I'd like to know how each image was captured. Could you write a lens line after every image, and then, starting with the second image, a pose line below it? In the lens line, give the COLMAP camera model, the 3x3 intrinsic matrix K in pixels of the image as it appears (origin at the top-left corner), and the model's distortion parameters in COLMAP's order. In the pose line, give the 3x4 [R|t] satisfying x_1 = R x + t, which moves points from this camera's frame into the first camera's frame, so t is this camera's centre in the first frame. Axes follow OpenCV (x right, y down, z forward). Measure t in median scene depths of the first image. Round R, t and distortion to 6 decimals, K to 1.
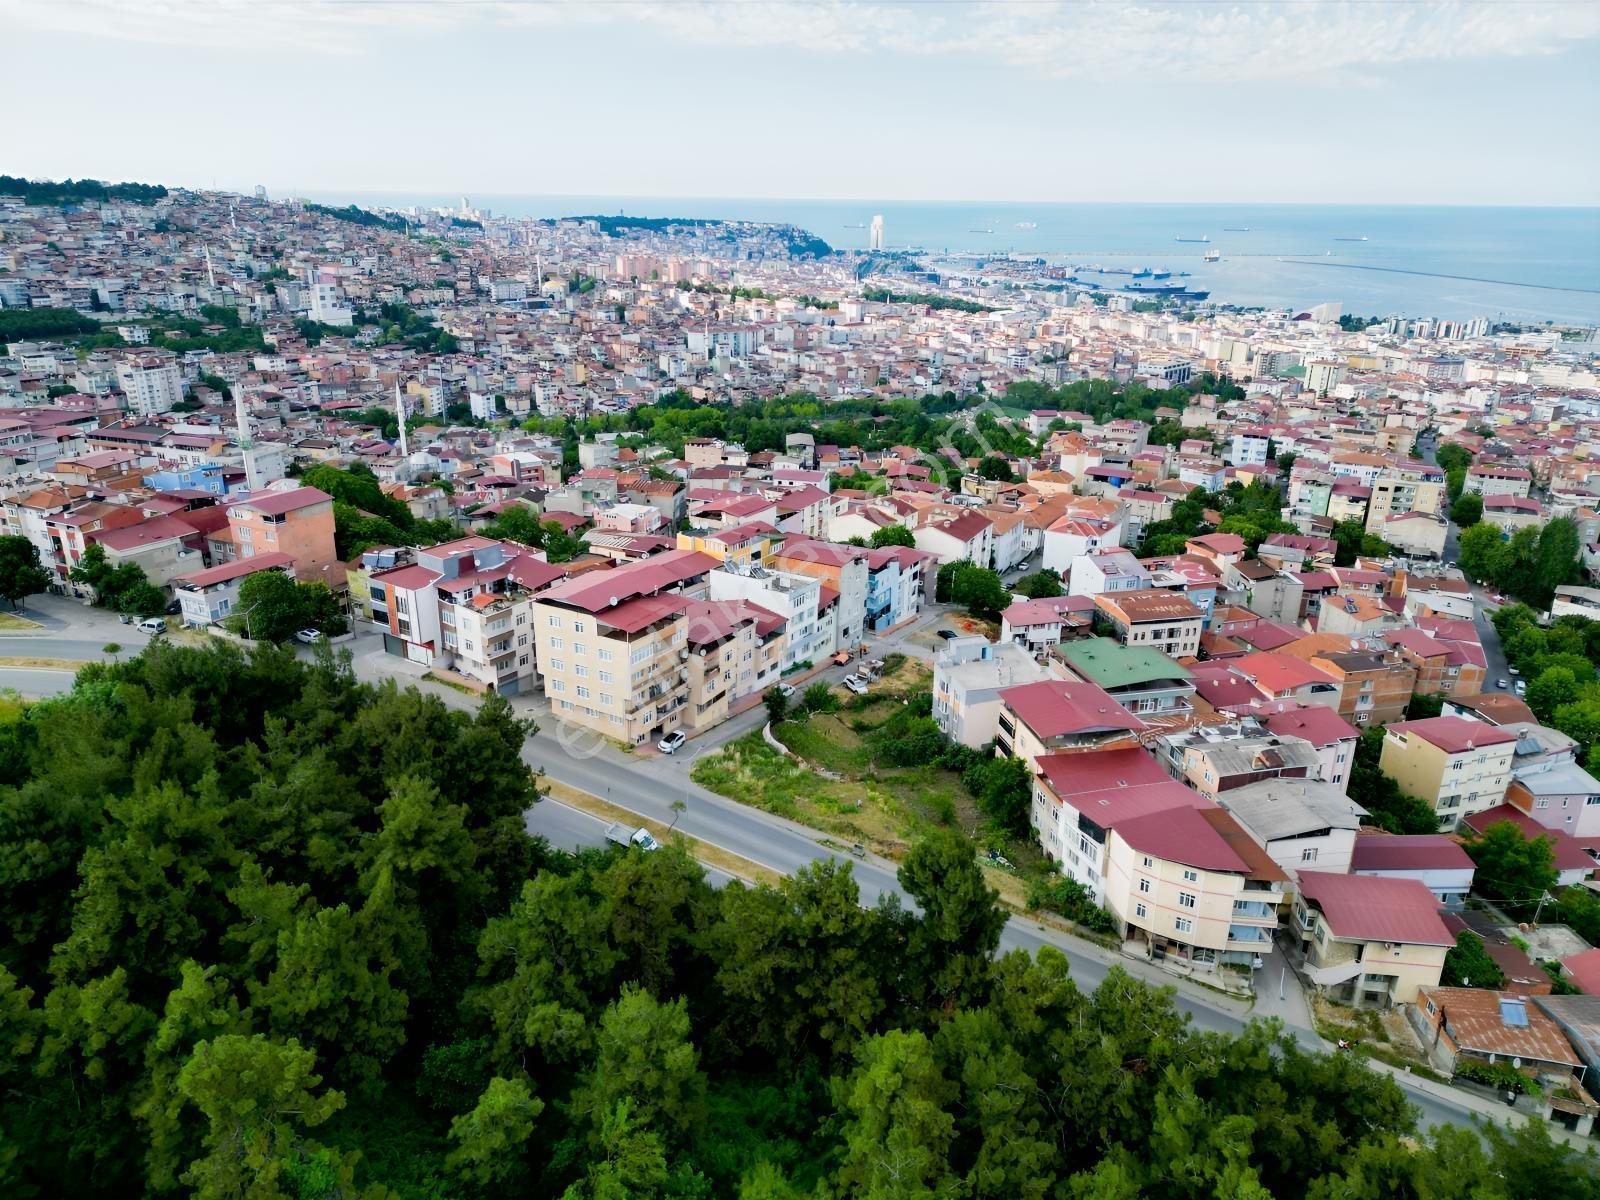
lens RADIAL K [[1115.3, 0, 796.9], [0, 1115.3, 597.8], [0, 0, 1]] dist [0.081421, -0.082084]
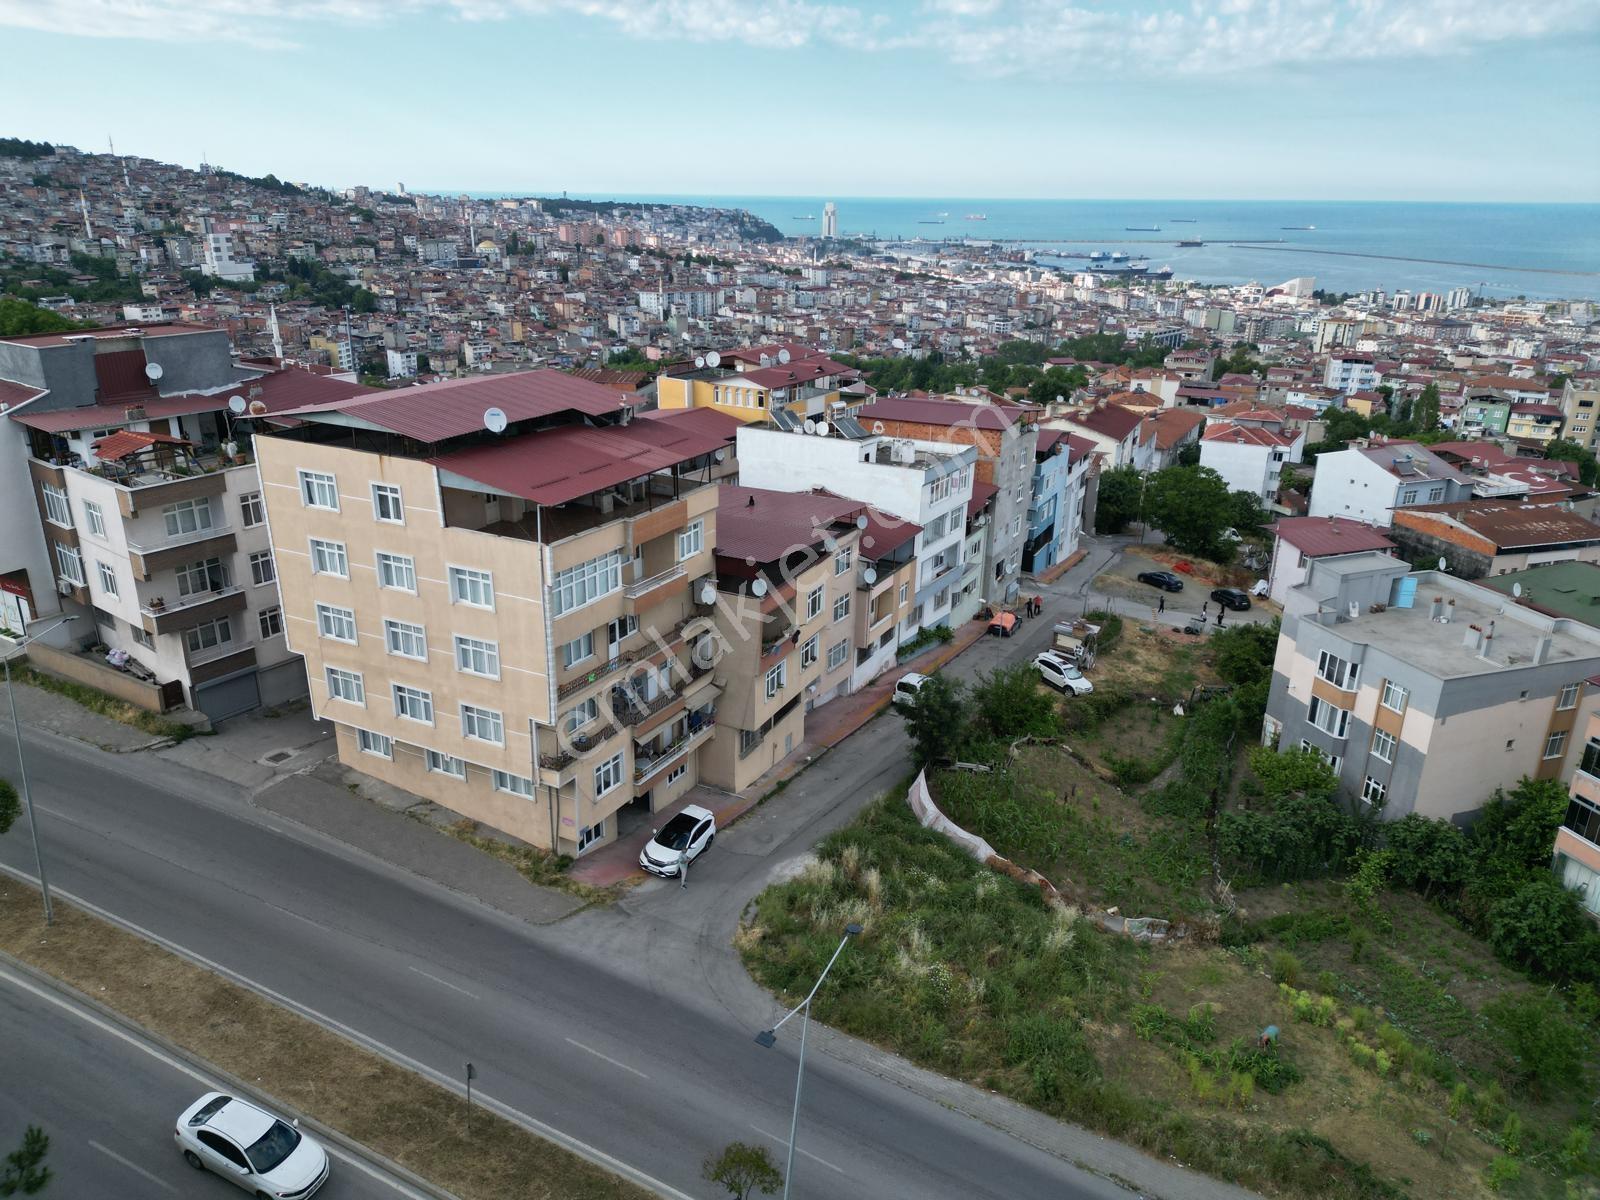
lens RADIAL K [[1115.3, 0, 796.9], [0, 1115.3, 597.8], [0, 0, 1]] dist [0.081421, -0.082084]
pose [[0.998981, -0.016500, 0.041998, -0.014185], [0.016430, 0.999863, 0.002020, 0.008467], [-0.042025, -0.001328, 0.999116, 0.104042]]
